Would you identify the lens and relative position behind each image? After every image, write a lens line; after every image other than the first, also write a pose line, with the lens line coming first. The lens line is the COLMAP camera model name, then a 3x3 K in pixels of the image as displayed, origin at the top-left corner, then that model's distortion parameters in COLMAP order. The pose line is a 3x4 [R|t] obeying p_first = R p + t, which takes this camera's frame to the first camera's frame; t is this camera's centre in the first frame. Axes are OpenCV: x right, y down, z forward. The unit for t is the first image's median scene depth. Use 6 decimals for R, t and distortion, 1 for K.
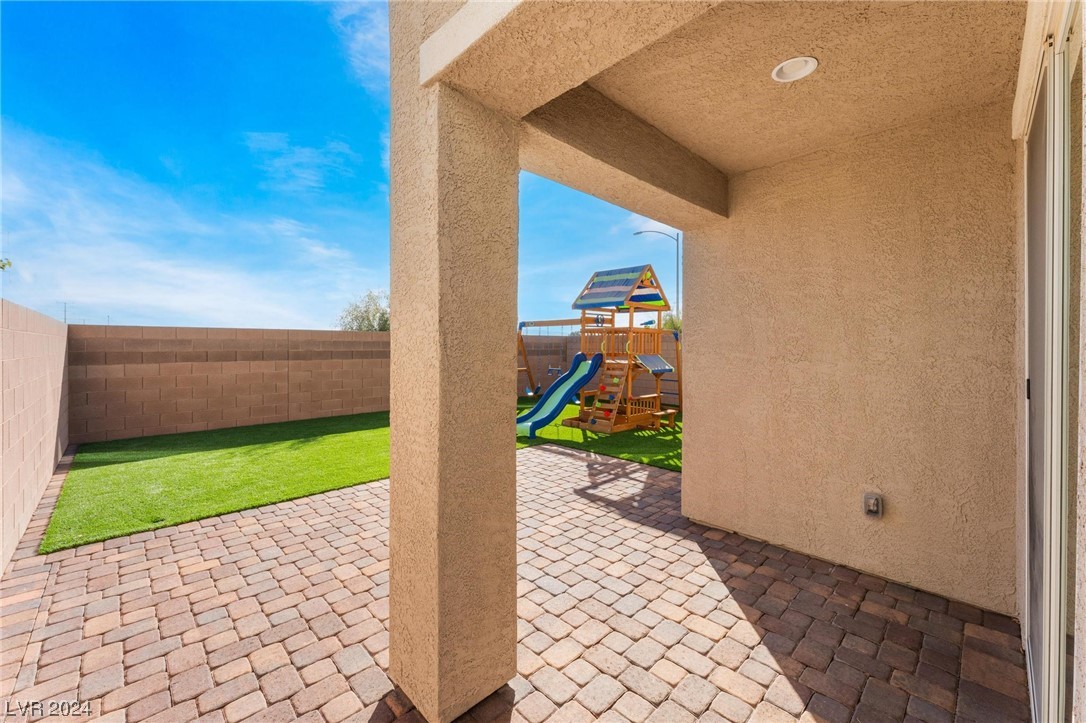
lens RADIAL K [[436.0, 0, 544.1], [0, 436.0, 354.3], [0, 0, 1]] dist [-0.001092, 0.000061]
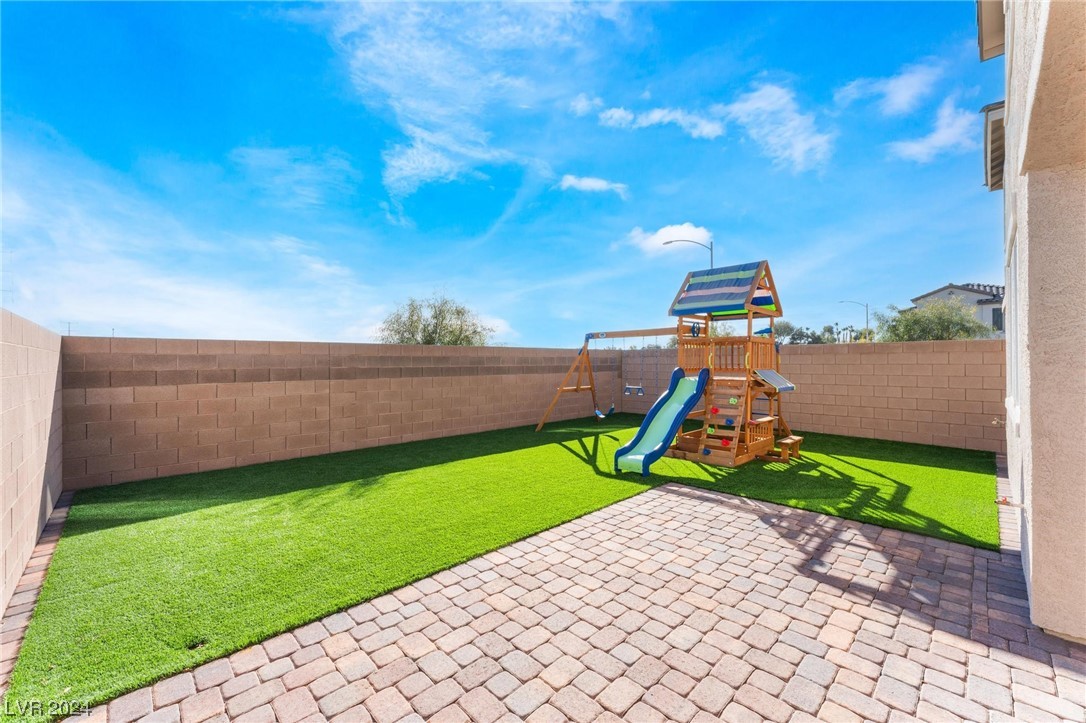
lens RADIAL K [[433.2, 0, 544.4], [0, 433.2, 368.7], [0, 0, 1]] dist [-0.001012, 0.000168]
pose [[0.999969, -0.007700, -0.001491, -0.203576], [0.007693, 0.999959, -0.004677, -0.000151], [0.001527, 0.004666, 0.999988, 0.202121]]
